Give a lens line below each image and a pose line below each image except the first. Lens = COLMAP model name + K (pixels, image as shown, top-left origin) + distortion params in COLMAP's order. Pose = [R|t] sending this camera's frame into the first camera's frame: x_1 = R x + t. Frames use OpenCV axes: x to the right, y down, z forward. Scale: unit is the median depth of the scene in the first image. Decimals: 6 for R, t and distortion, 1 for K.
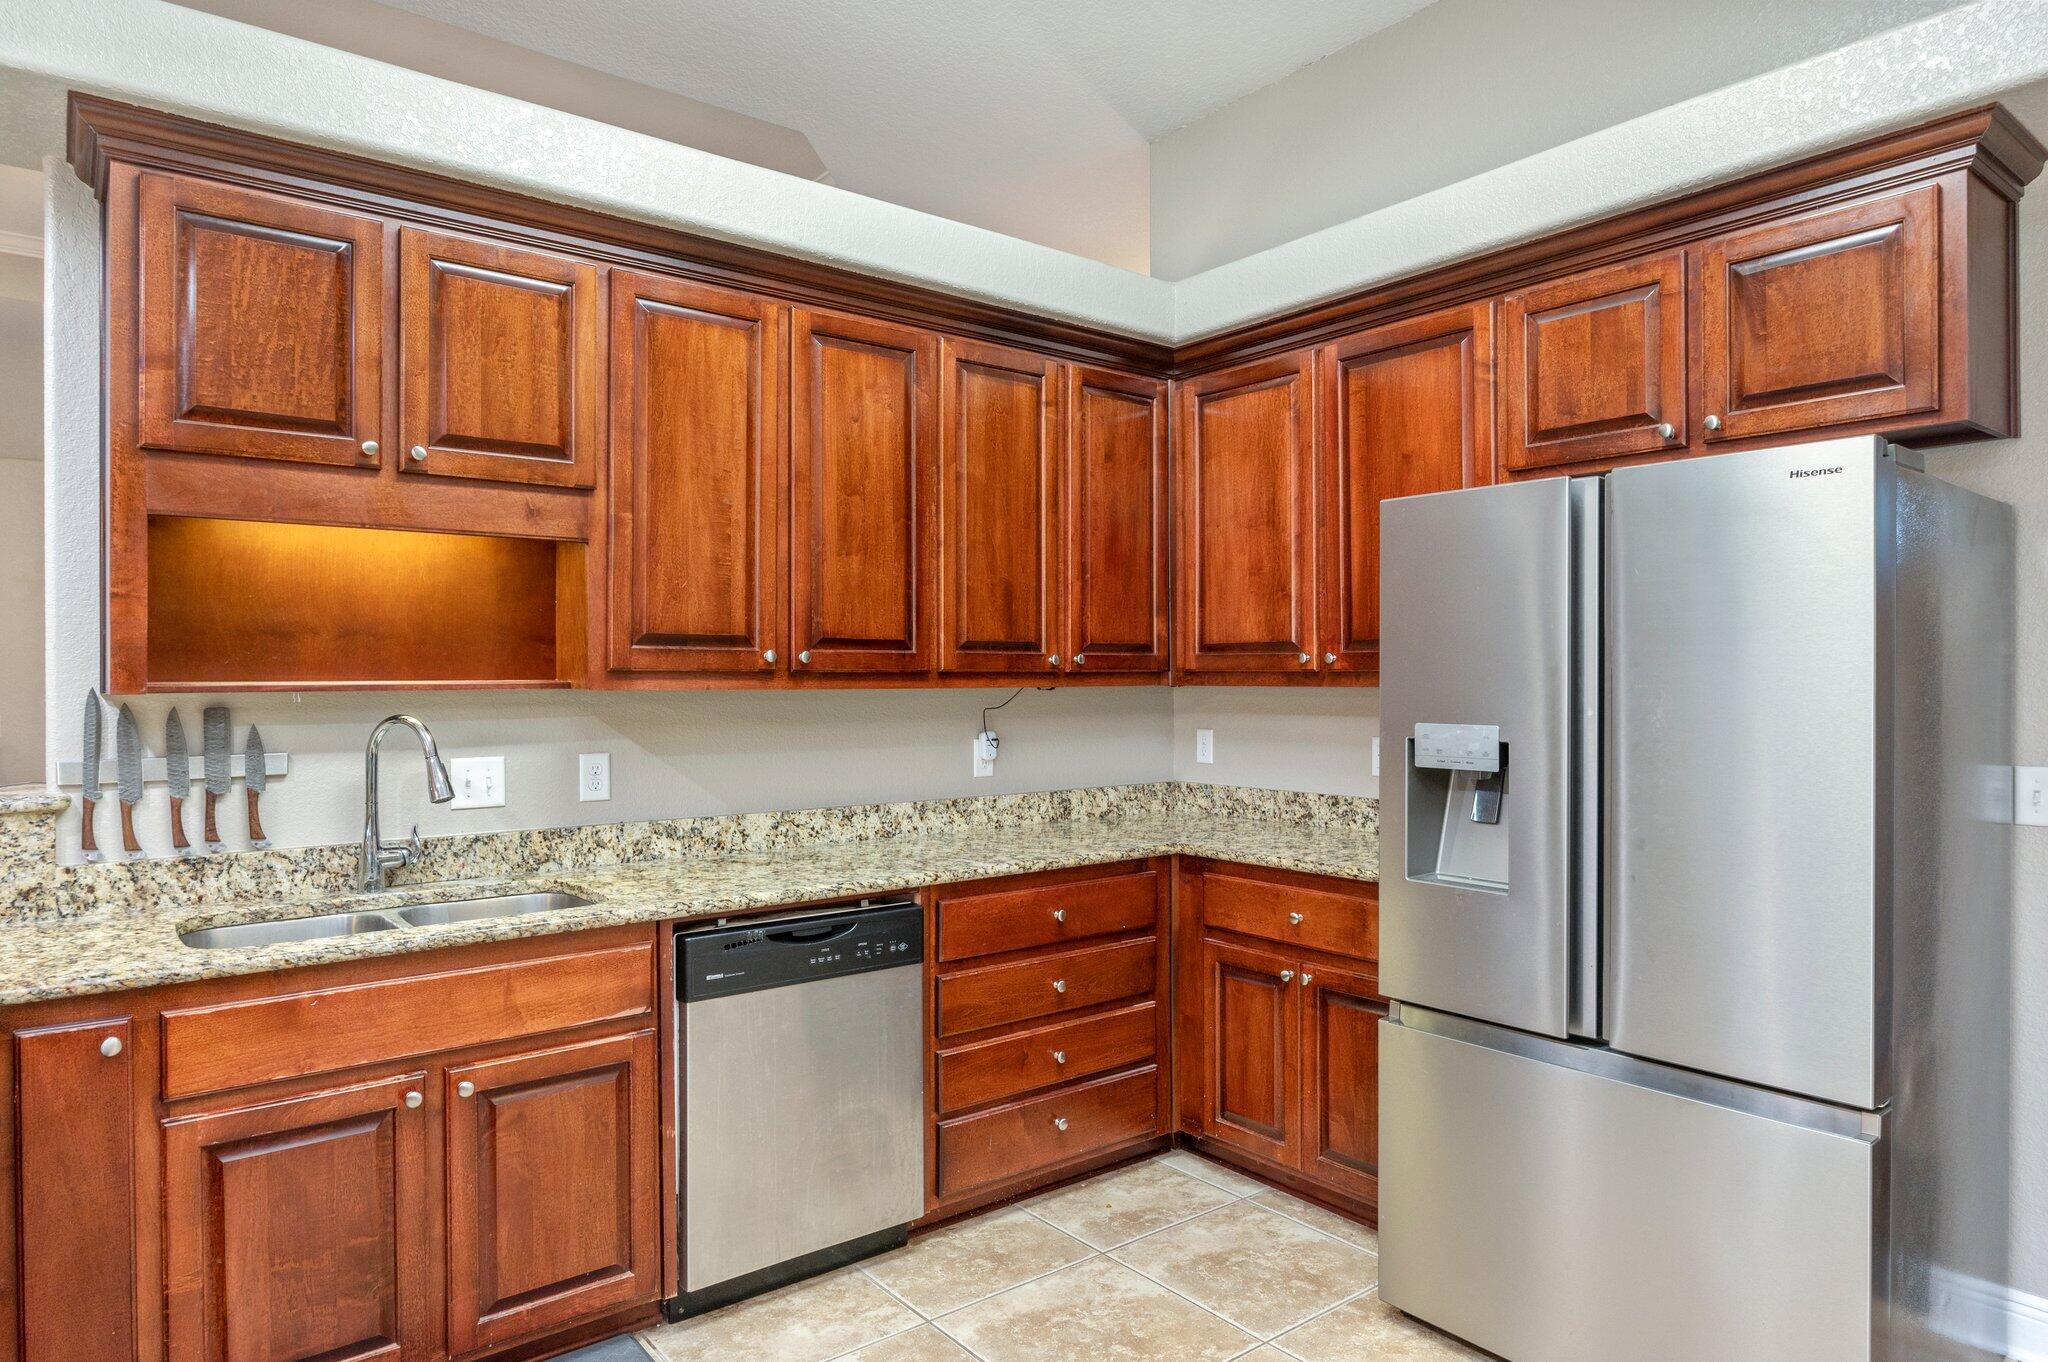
lens RADIAL K [[1167.5, 0, 1024.0], [0, 1167.5, 681.0], [0, 0, 1]] dist [-0.006046, -0.000186]
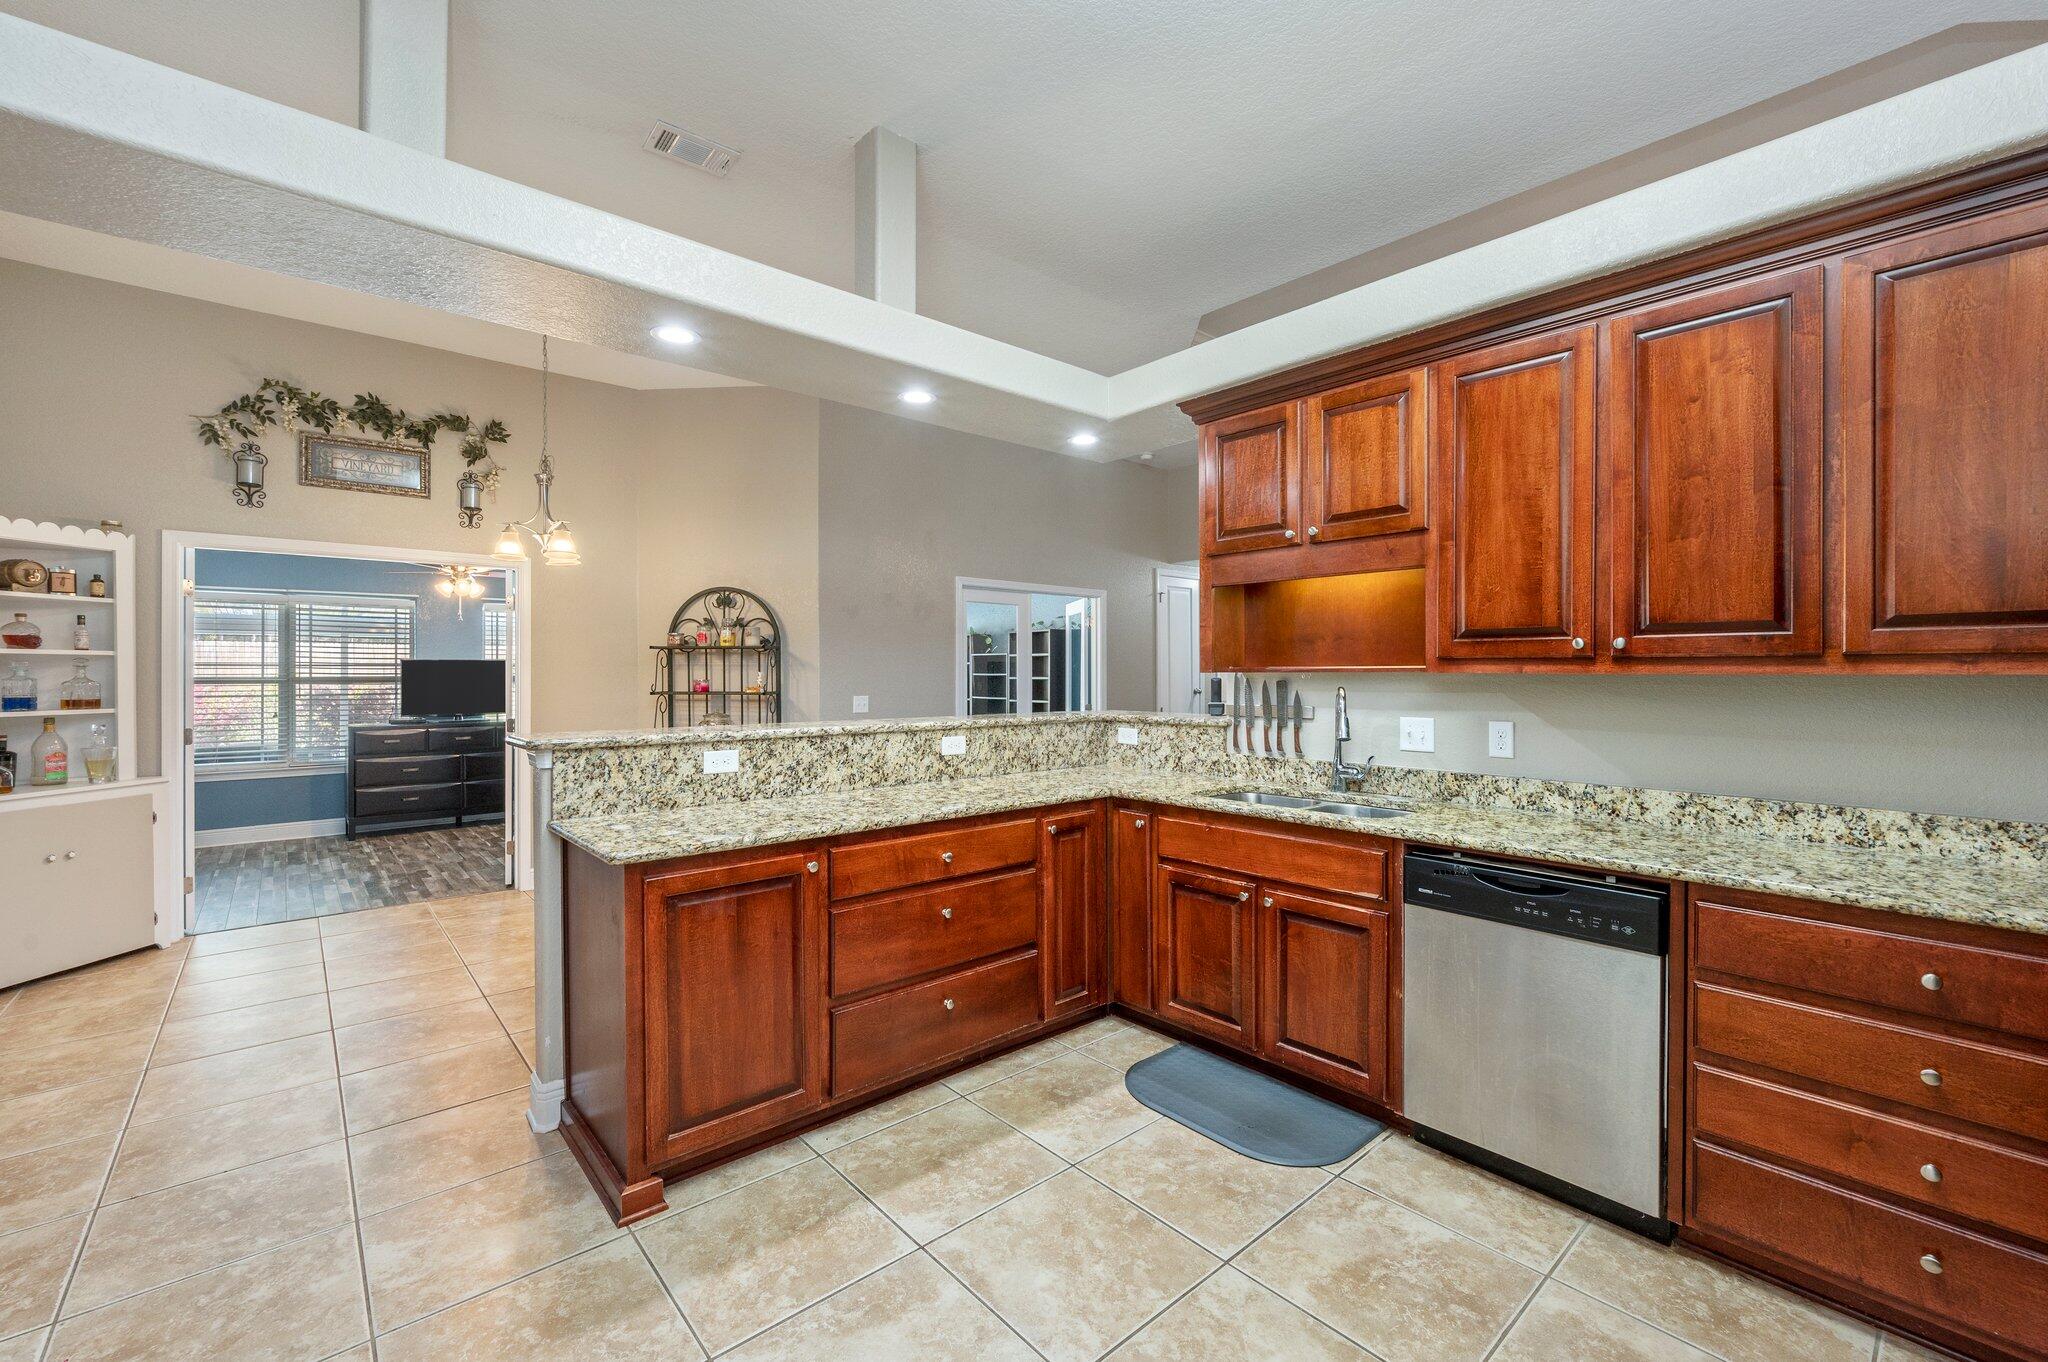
lens RADIAL K [[844.2, 0, 1023.6], [0, 844.2, 666.8], [0, 0, 1]] dist [0.002069, 0.000317]
pose [[0.075117, -0.001871, -0.997173, 0.573144], [-0.000586, 0.999998, -0.001920, 0.003294], [0.997175, 0.000729, 0.075116, 0.420766]]
